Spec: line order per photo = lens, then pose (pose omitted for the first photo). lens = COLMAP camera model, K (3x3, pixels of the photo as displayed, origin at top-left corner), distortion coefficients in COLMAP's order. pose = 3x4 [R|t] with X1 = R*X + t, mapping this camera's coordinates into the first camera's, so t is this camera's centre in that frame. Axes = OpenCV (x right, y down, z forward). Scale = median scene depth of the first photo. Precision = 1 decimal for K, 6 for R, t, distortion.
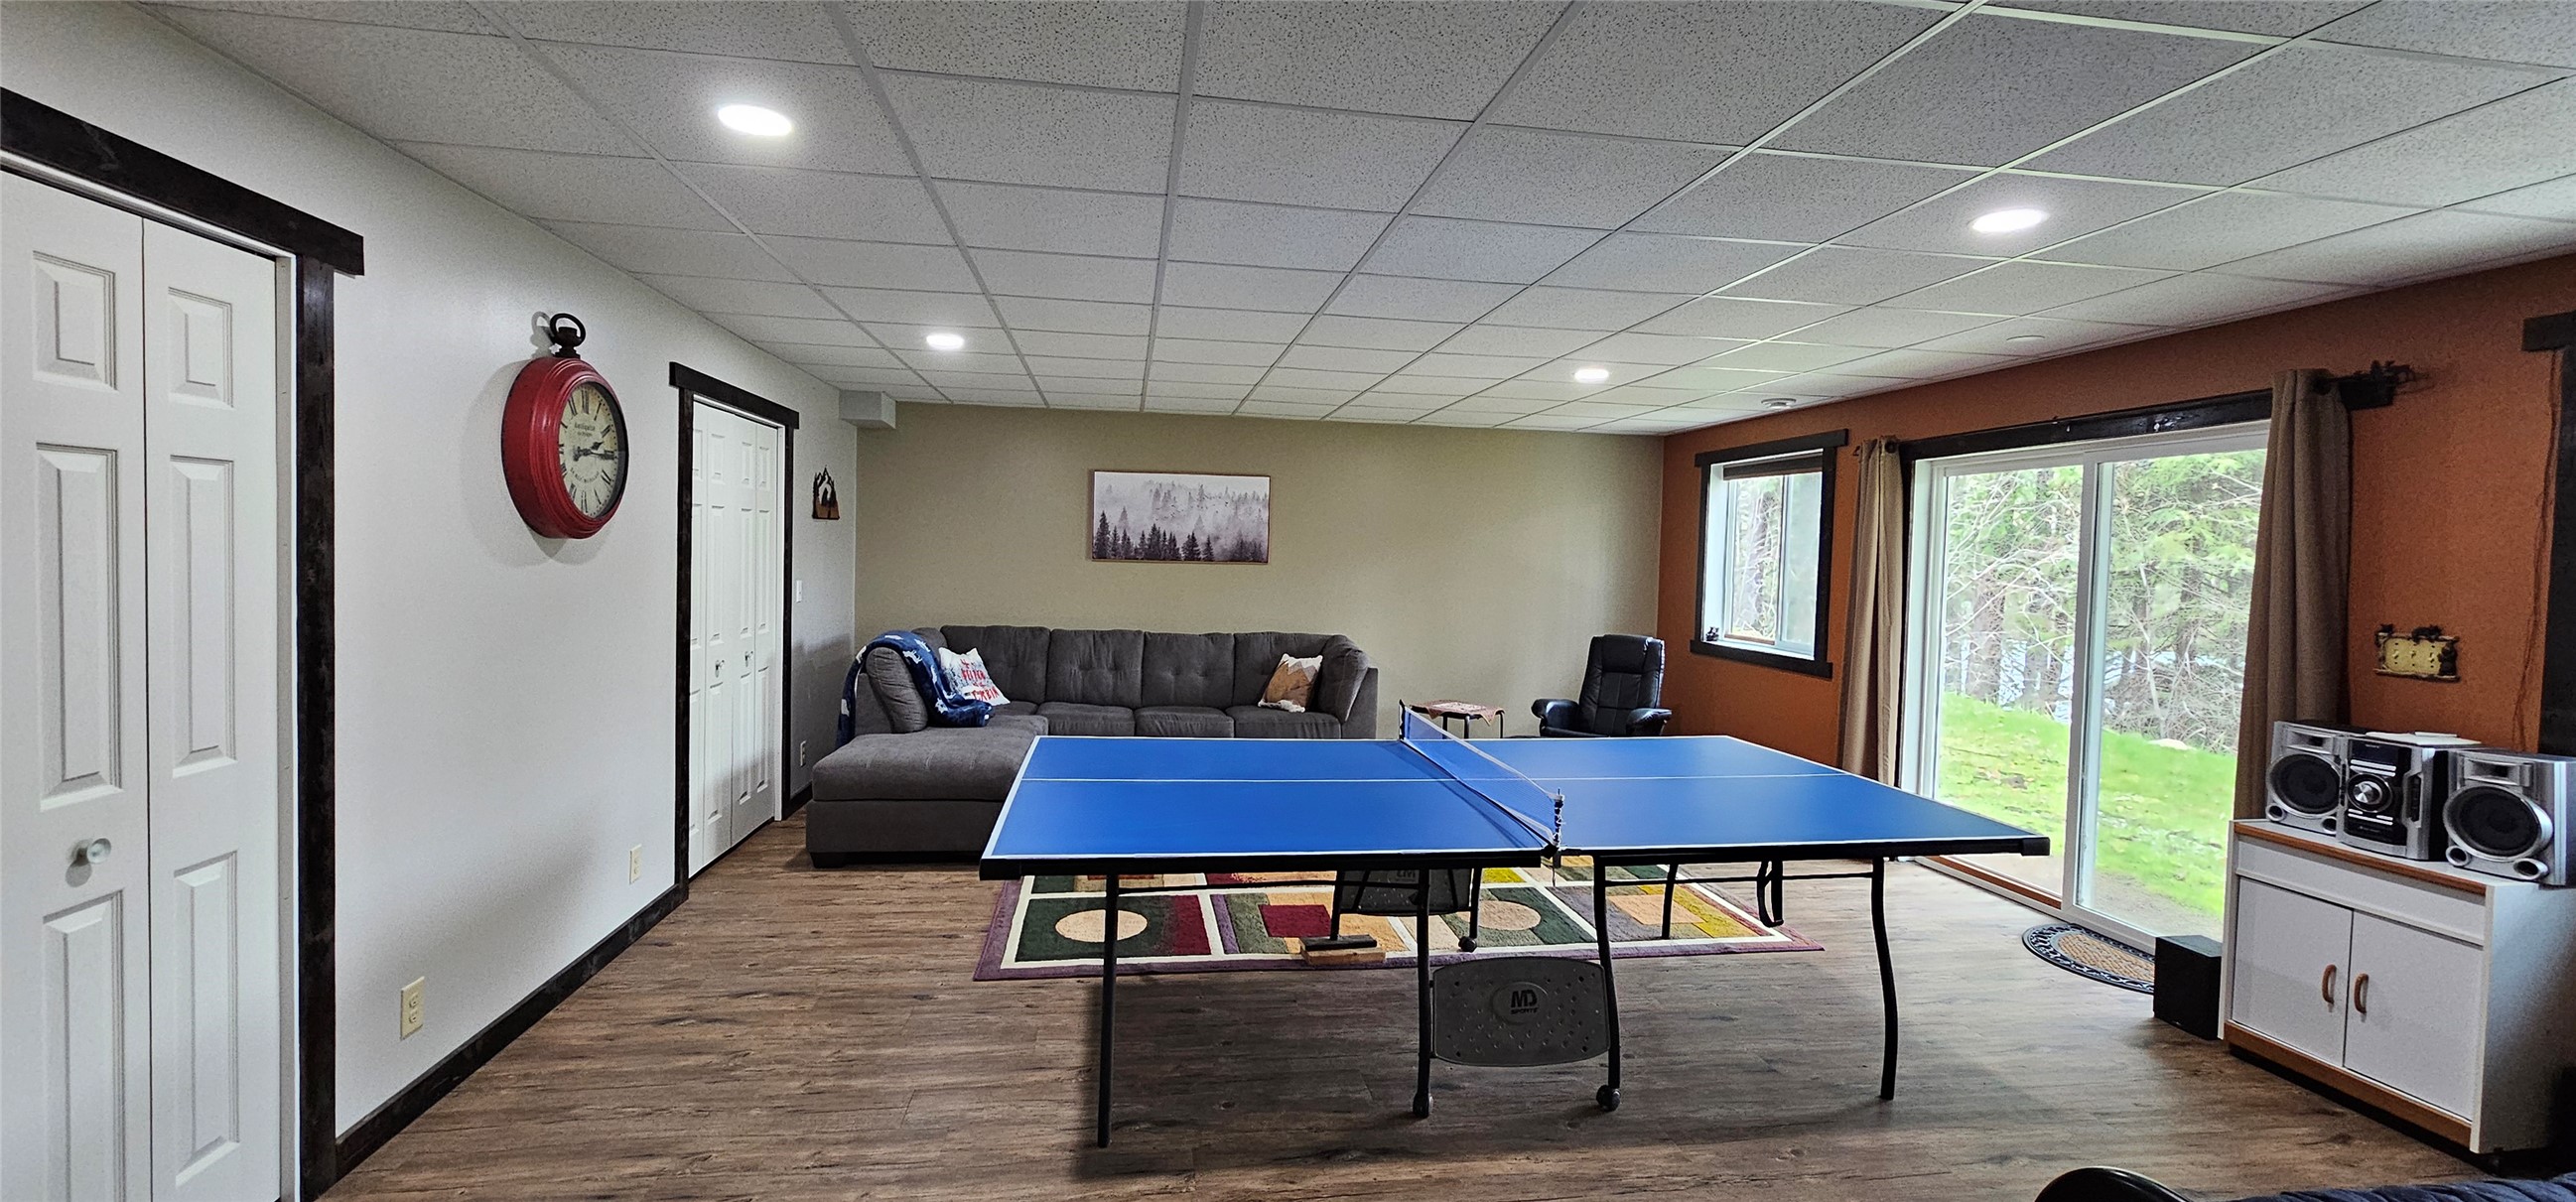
lens RADIAL K [[1052.4, 0, 1288.0], [0, 1052.4, 584.8], [0, 0, 1]] dist [0.000093, 0.001081]
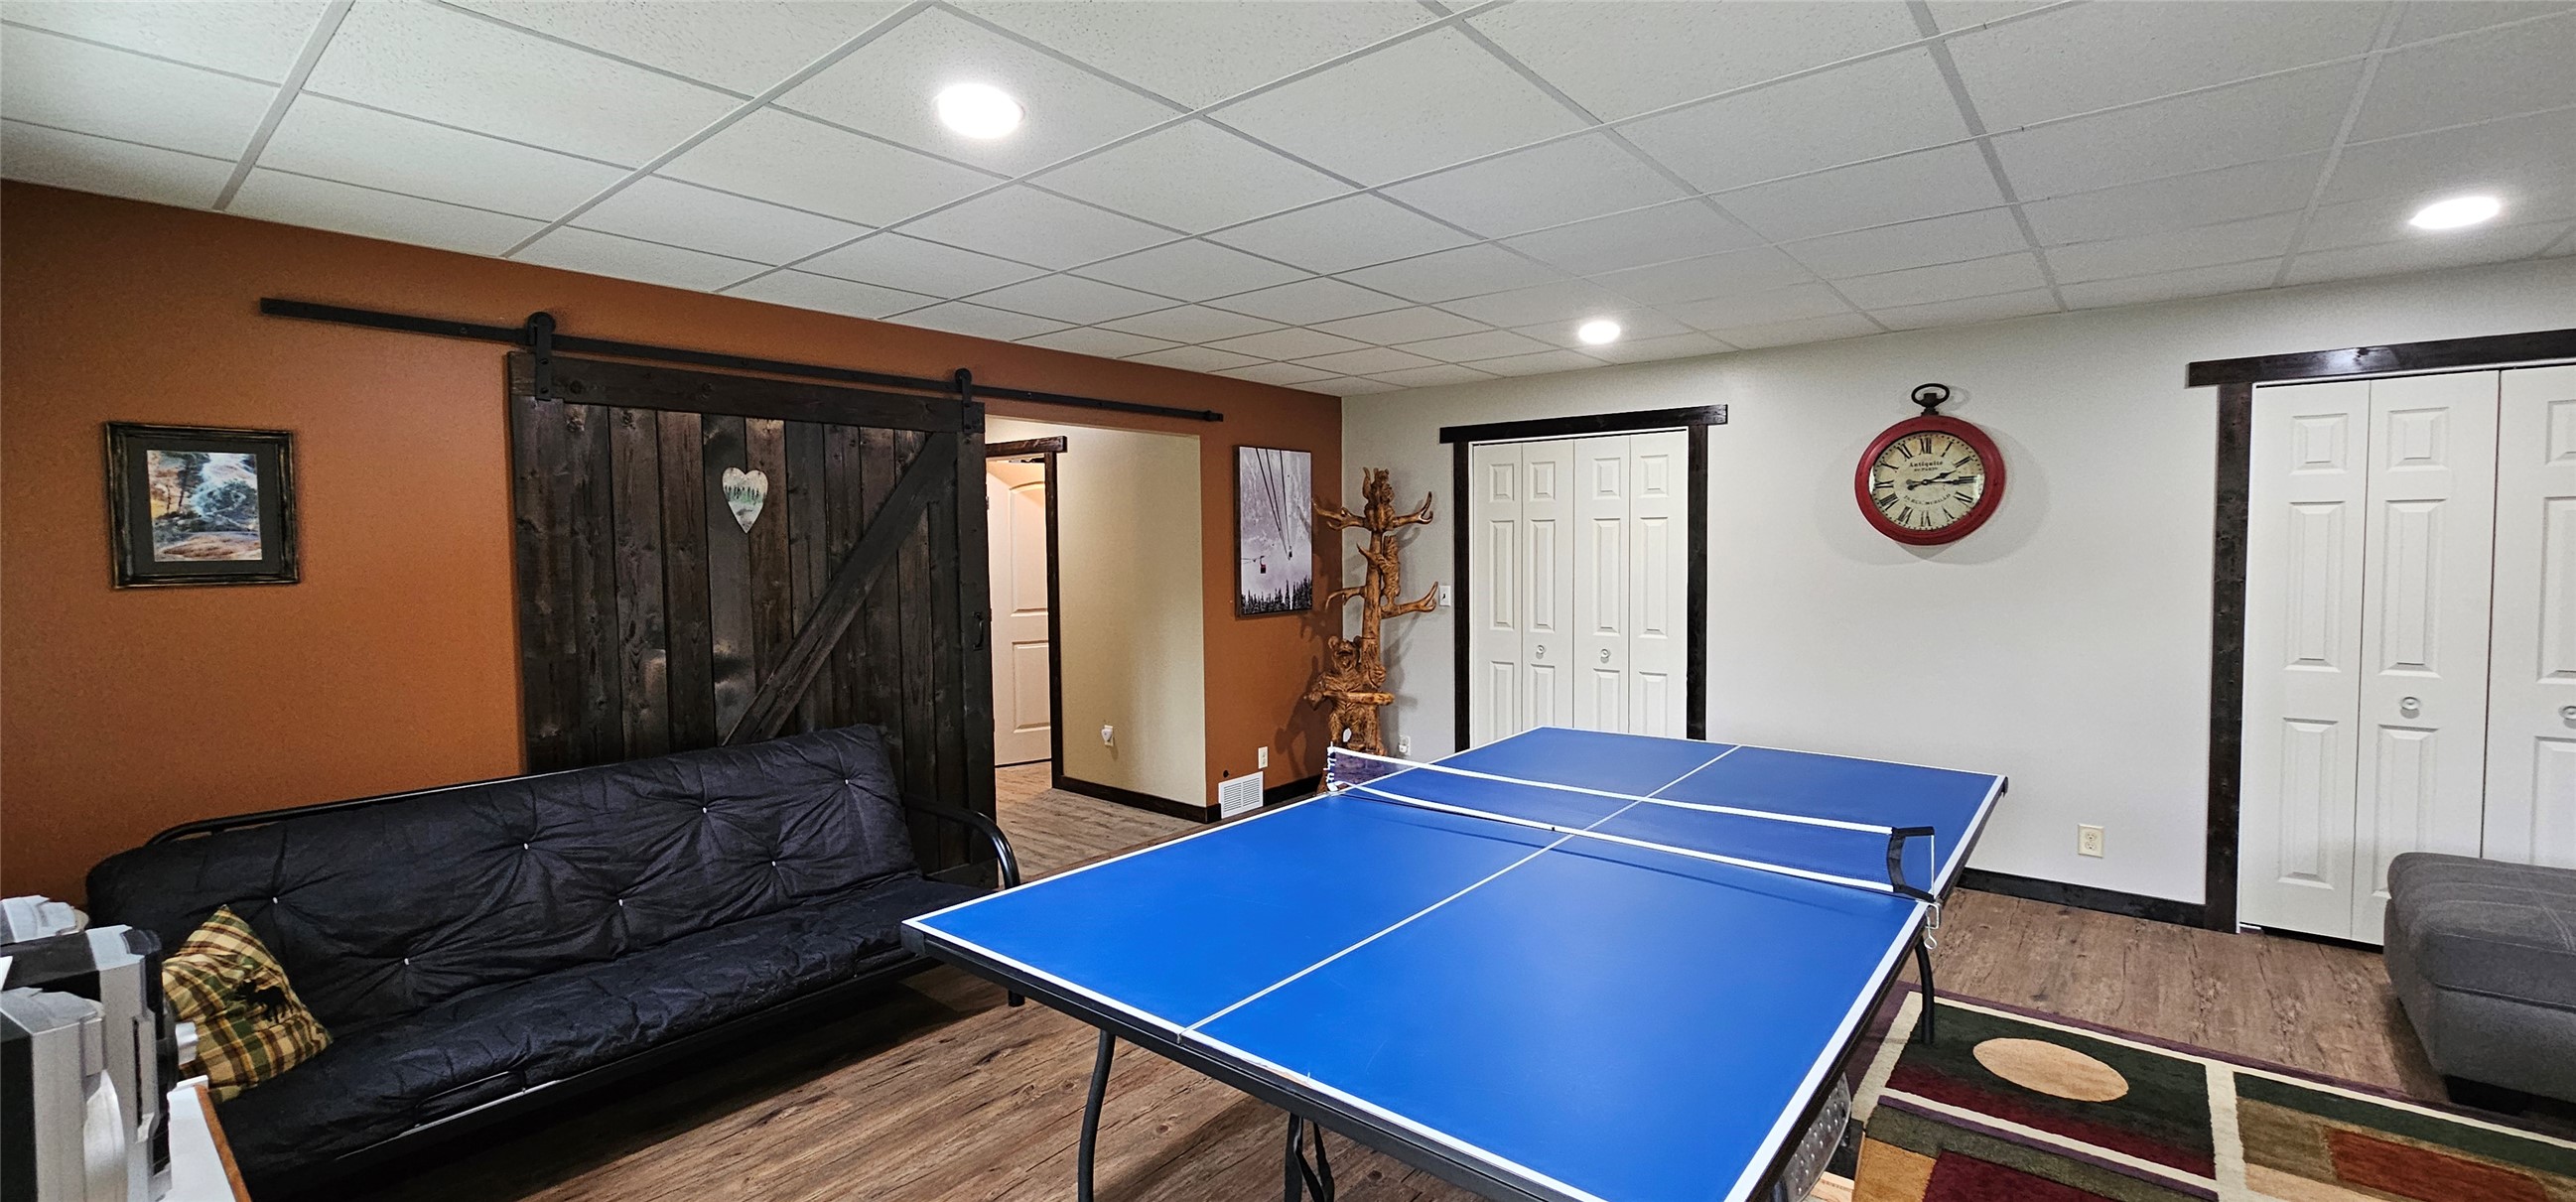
lens RADIAL K [[1052.4, 0, 1287.0], [0, 1052.4, 588.3], [0, 0, 1]] dist [0.000093, 0.001081]
pose [[-0.741425, 0.010663, -0.670951, 0.397009], [-0.032193, 0.998157, 0.051437, -0.014461], [0.670263, 0.059736, -0.739716, 0.667874]]
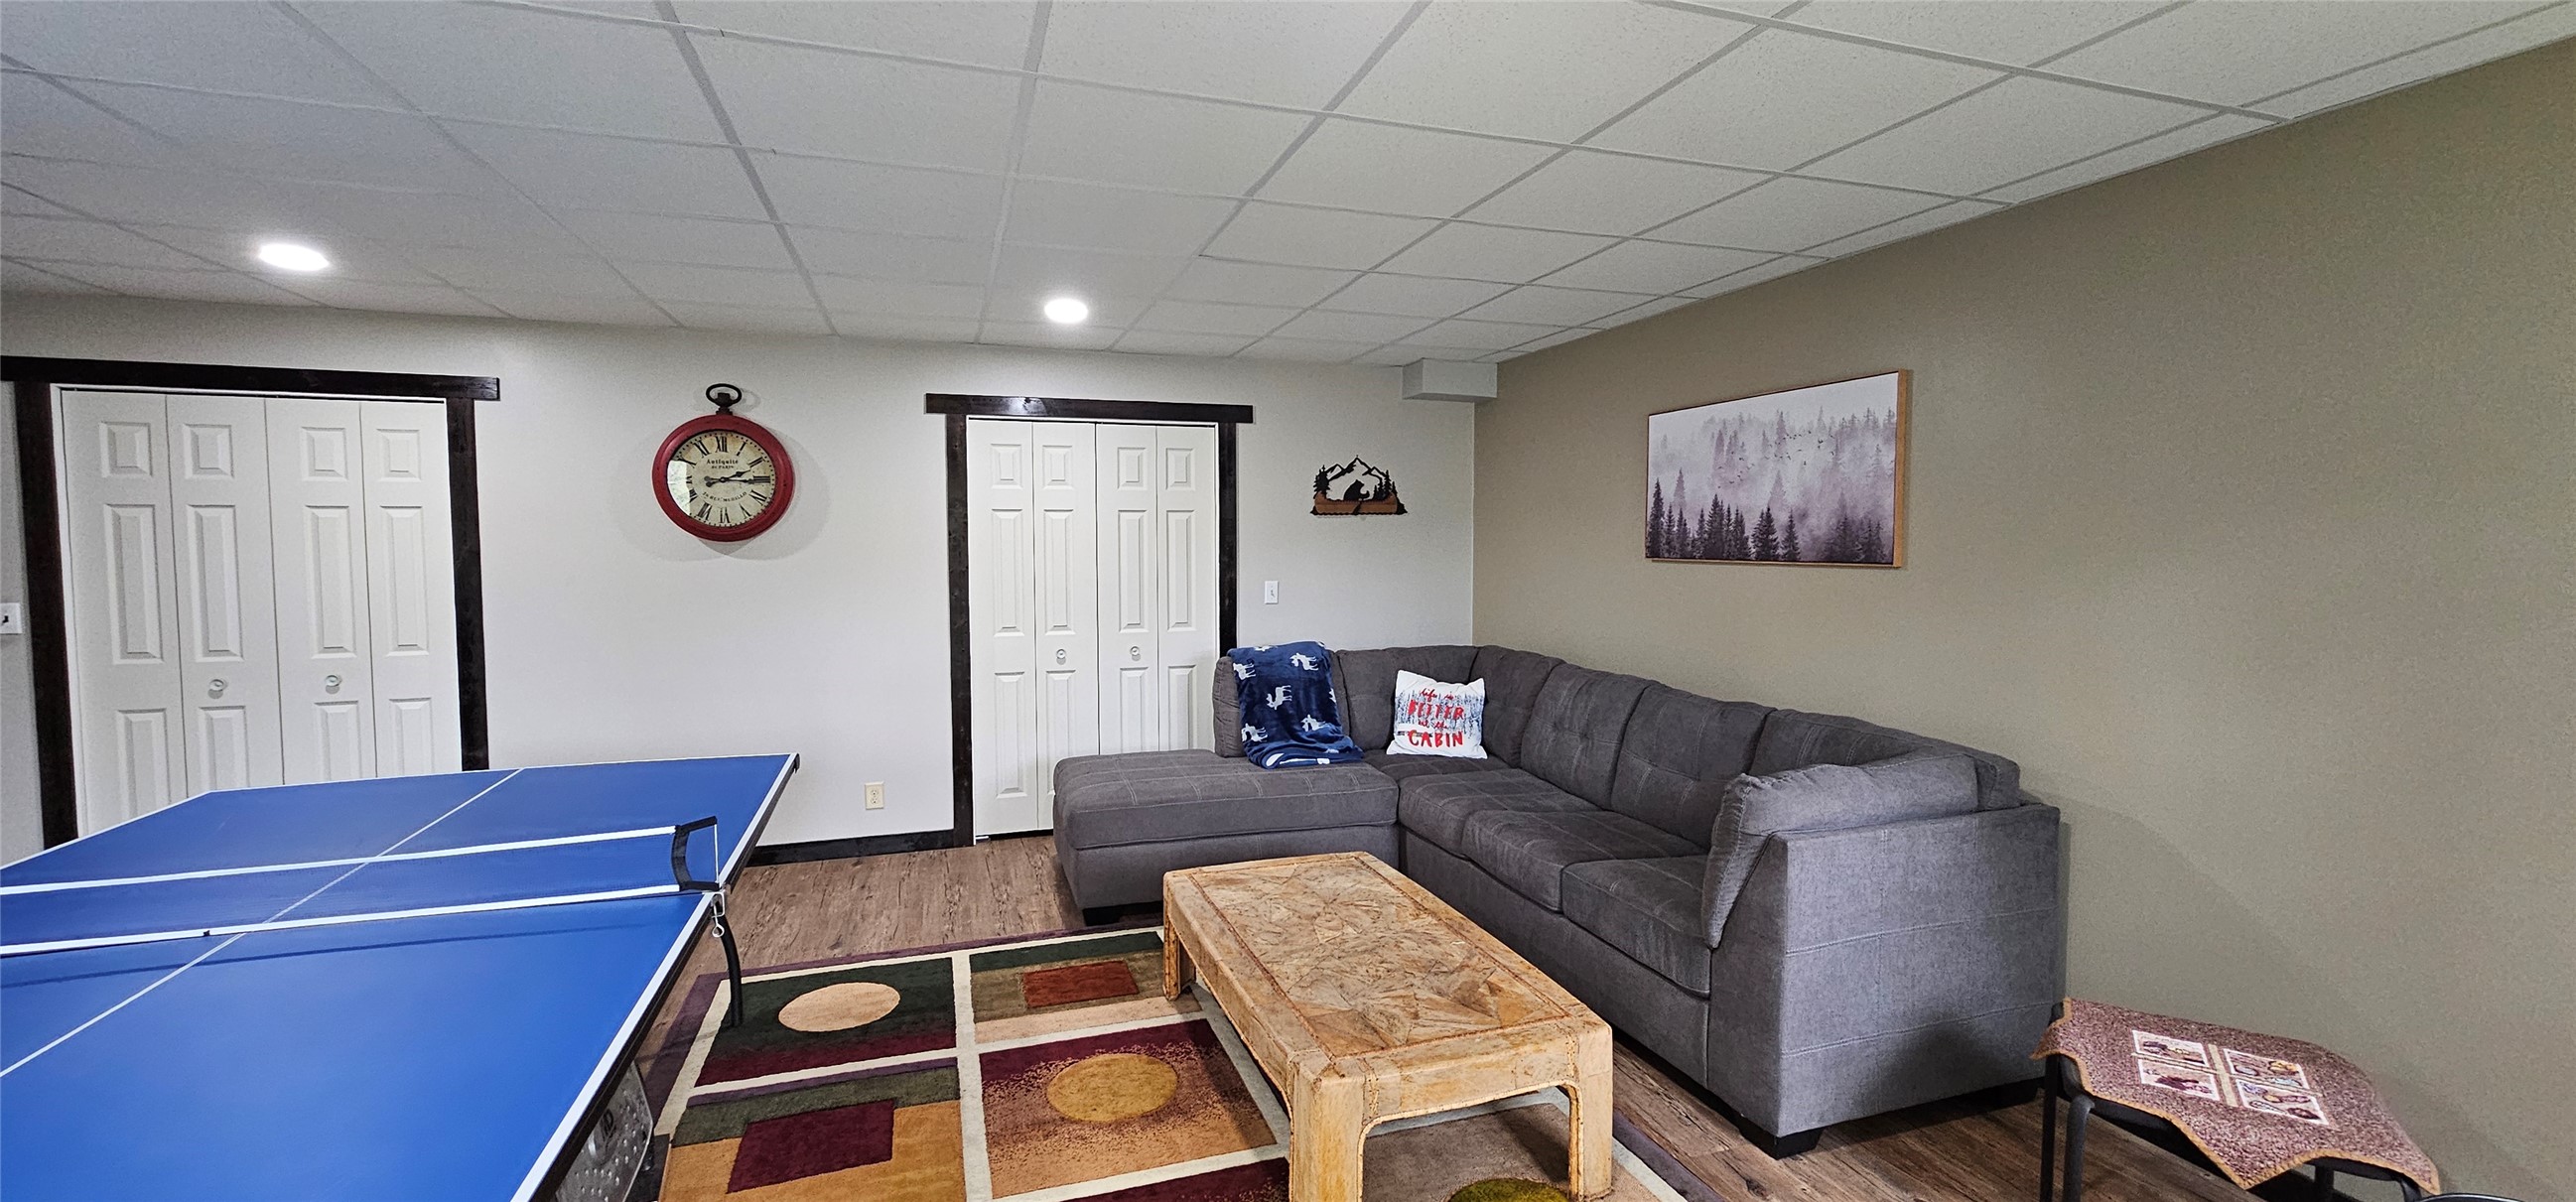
lens RADIAL K [[1052.4, 0, 1279.4], [0, 1052.4, 588.4], [0, 0, 1]] dist [0.000093, 0.001081]
pose [[0.172641, 0.024021, -0.984692, 0.385146], [-0.026702, 0.999449, 0.019700, -0.013030], [0.984623, 0.022893, 0.173187, 0.679322]]
